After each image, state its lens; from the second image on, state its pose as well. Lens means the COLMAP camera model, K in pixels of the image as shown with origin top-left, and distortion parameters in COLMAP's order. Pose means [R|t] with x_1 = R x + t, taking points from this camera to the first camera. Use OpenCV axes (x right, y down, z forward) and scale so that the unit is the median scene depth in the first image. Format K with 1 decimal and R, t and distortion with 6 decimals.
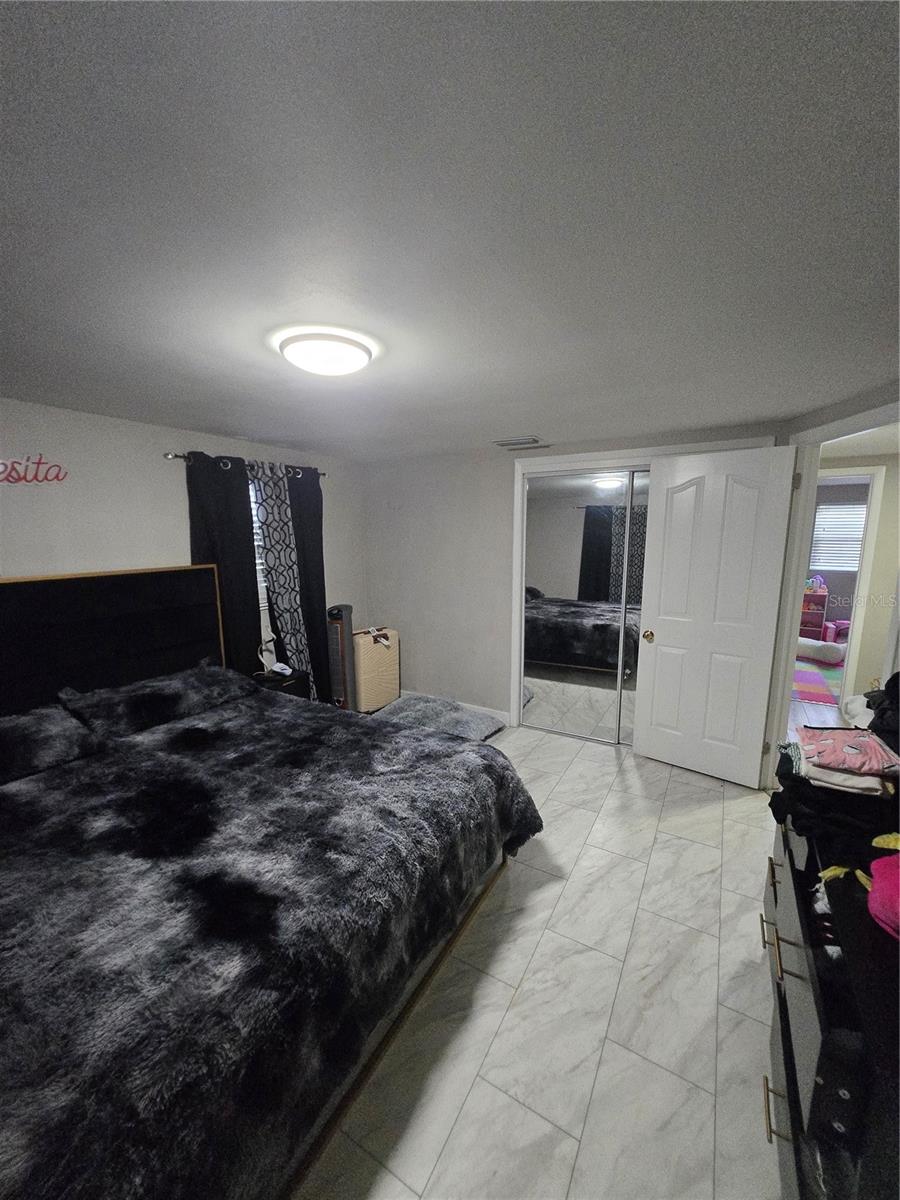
lens RADIAL K [[467.9, 0, 452.3], [0, 467.9, 614.0], [0, 0, 1]] dist [0.002476, 0.000349]
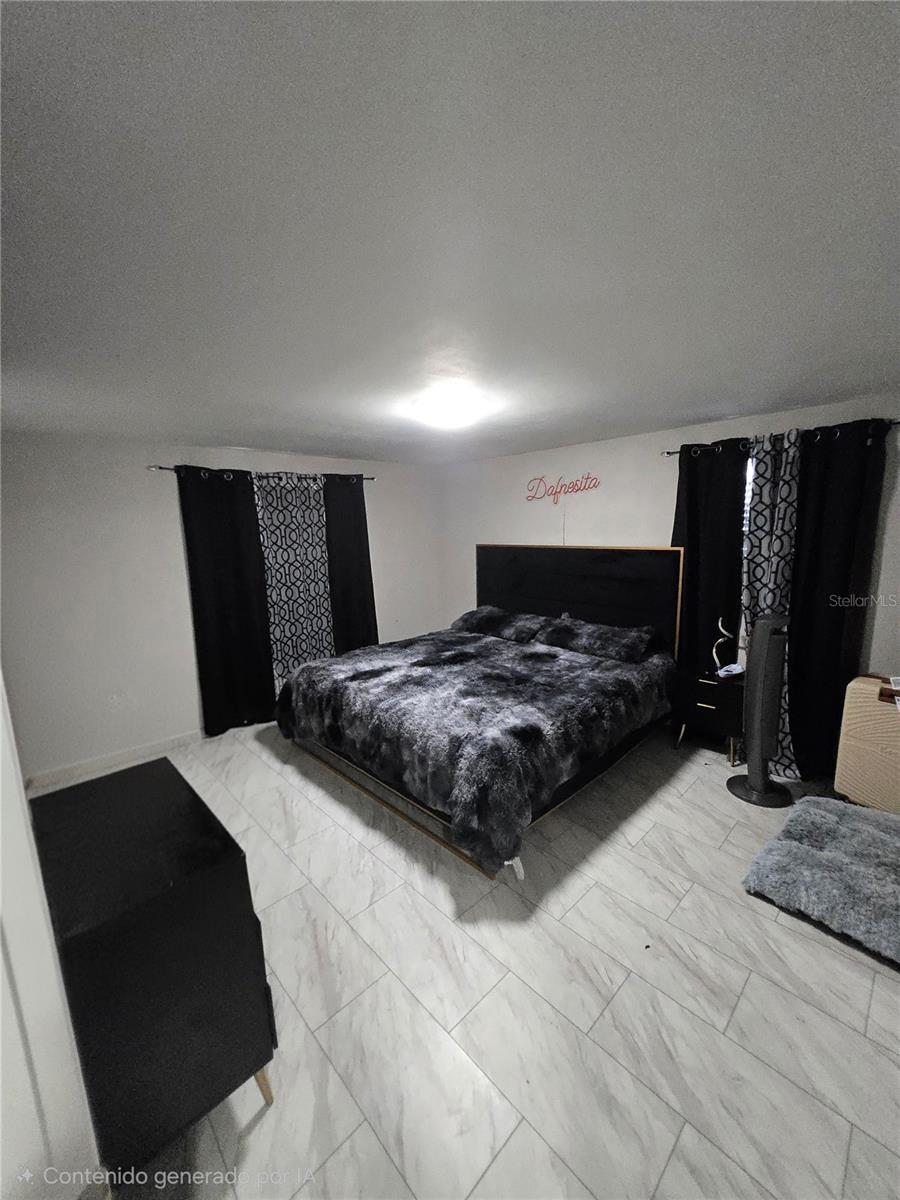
lens RADIAL K [[467.9, 0, 452.3], [0, 467.9, 614.0], [0, 0, 1]] dist [0.002476, 0.000349]
pose [[-0.271720, 0.190937, -0.943245, 0.930804], [-0.143863, 0.961049, 0.235984, -0.186522], [0.951563, 0.199819, -0.233667, 1.050677]]
